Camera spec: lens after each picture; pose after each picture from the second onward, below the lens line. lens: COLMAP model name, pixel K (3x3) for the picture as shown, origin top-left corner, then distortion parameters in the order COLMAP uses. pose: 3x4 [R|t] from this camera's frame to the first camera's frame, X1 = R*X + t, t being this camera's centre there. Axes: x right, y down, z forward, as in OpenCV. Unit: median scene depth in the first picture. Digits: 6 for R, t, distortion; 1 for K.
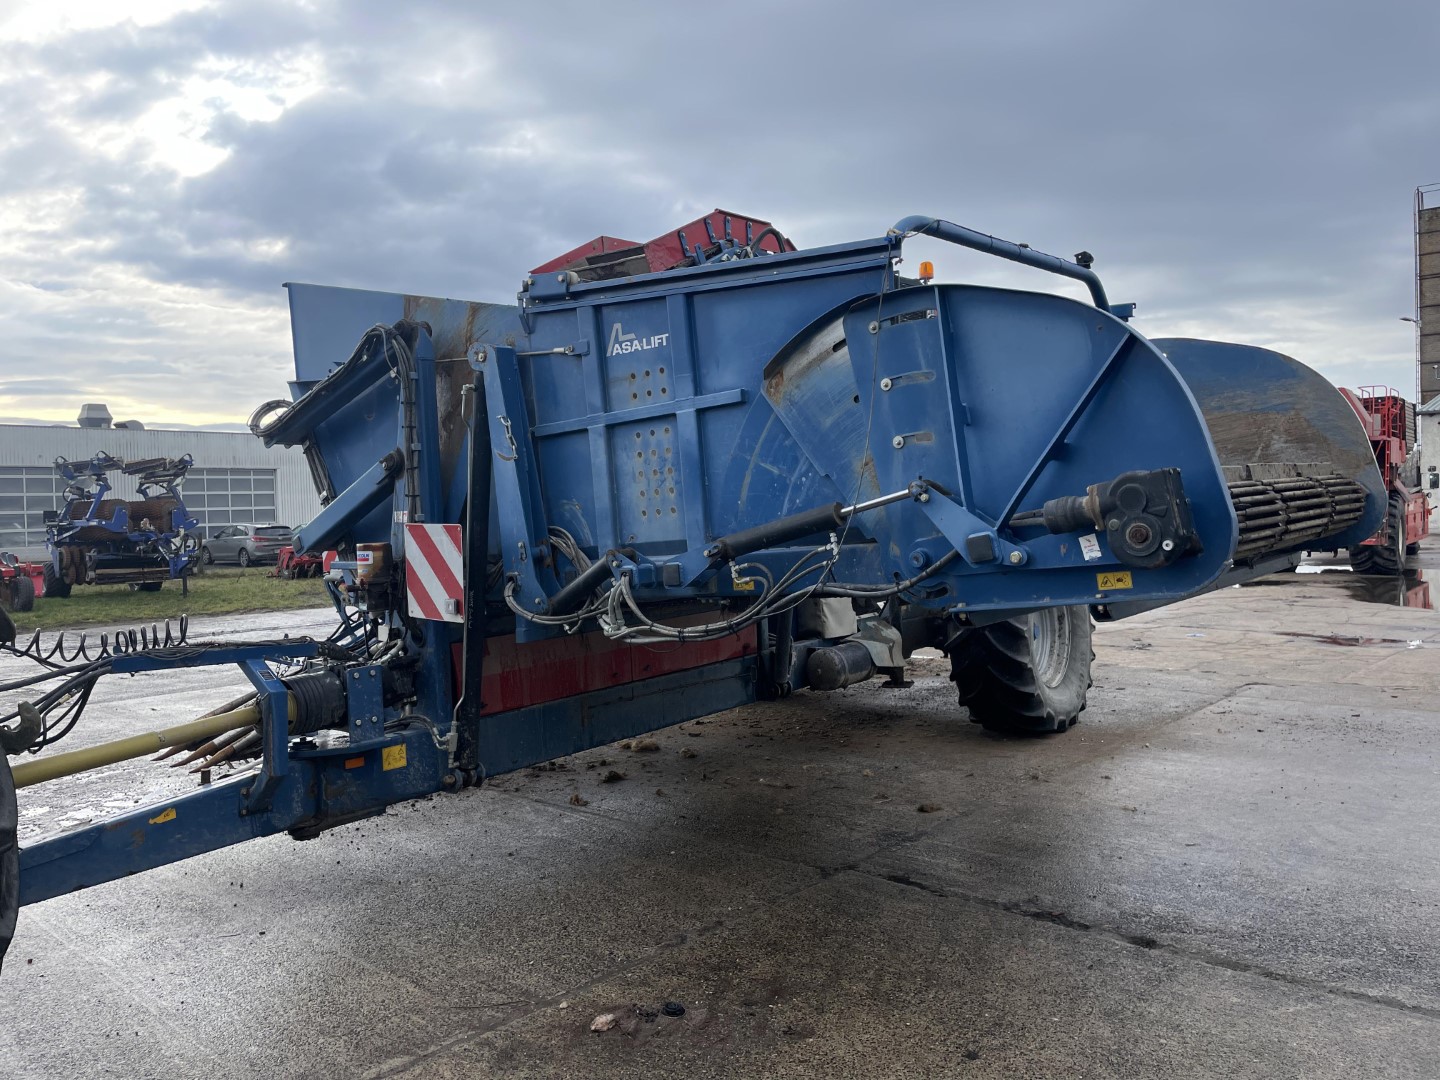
lens RADIAL K [[1091.5, 0, 717.4], [0, 1091.5, 527.2], [0, 0, 1]] dist [0.089564, -0.119265]
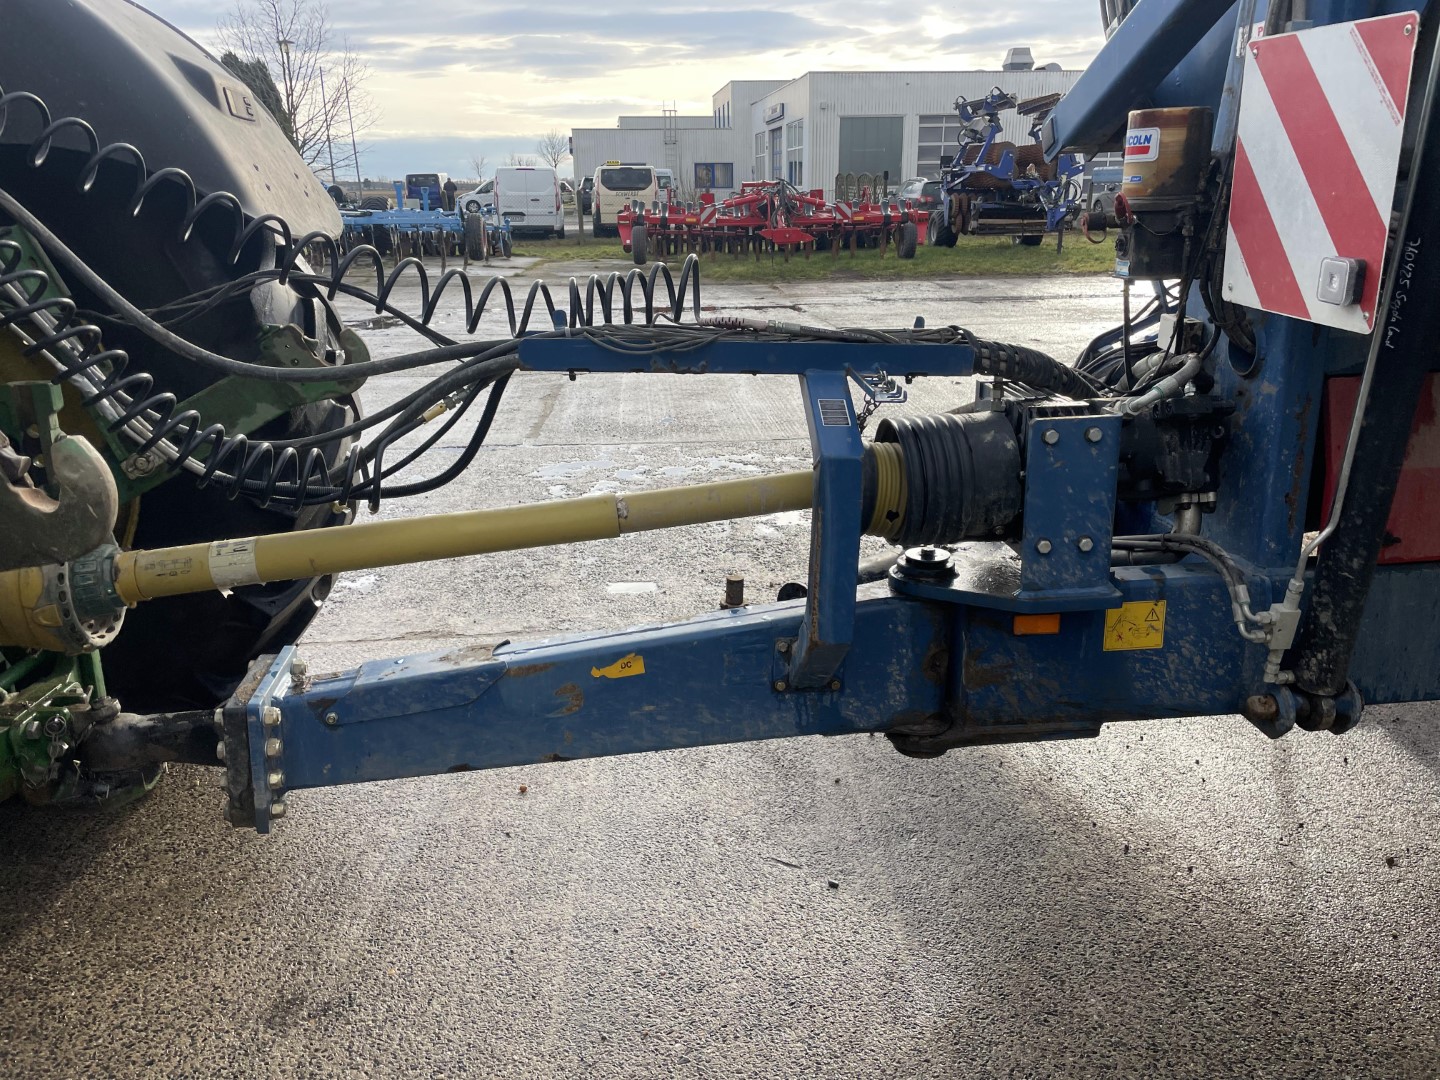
lens RADIAL K [[1091.5, 0, 717.4], [0, 1091.5, 527.2], [0, 0, 1]] dist [0.089564, -0.119265]
pose [[0.719018, 0.223726, -0.657997, -0.130901], [-0.020240, 0.953109, 0.301949, 0.042572], [0.694697, -0.203789, 0.689830, 0.581919]]
